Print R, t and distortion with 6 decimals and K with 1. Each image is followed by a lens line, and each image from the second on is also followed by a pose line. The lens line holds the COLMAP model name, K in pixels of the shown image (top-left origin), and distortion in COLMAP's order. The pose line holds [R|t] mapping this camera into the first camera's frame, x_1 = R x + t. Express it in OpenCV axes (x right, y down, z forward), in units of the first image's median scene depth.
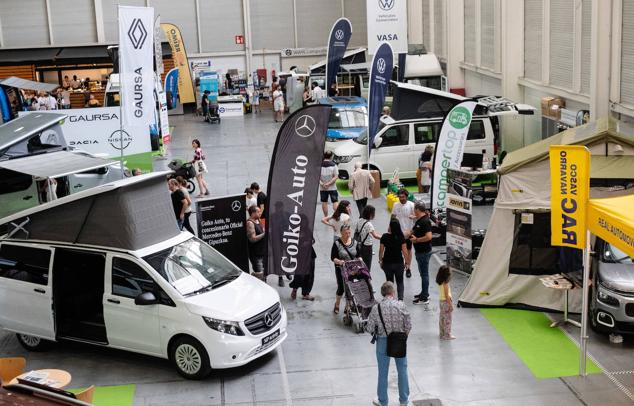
lens RADIAL K [[994.5, 0, 316.0], [0, 994.5, 231.4], [0, 0, 1]] dist [-0.025444, 0.118105]
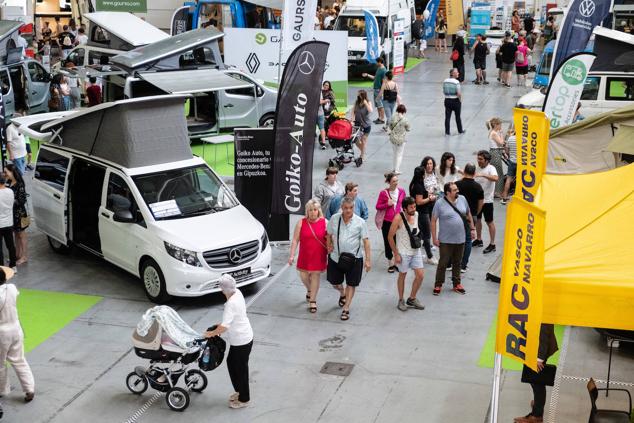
lens RADIAL K [[1070.9, 0, 317.0], [0, 1070.9, 211.5], [0, 0, 1]] dist [0.040602, 0.048325]
pose [[0.927170, 0.141376, -0.346941, 0.357262], [-0.128535, 0.989896, 0.059876, -0.025814], [0.351900, -0.010921, 0.935974, 0.038673]]
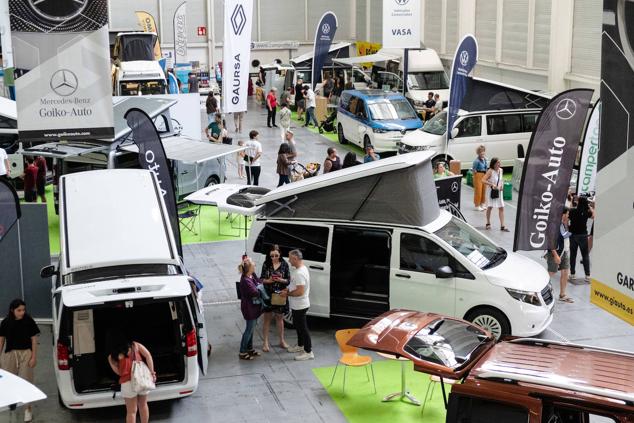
lens RADIAL K [[1034.1, 0, 317.0], [0, 1034.1, 211.5], [0, 0, 1]] dist [0.024247, 0.006880]
pose [[0.985092, -0.002304, 0.172015, -0.444575], [0.006567, 0.999685, -0.024219, 0.027267], [-0.171905, 0.024987, 0.984797, -0.037117]]
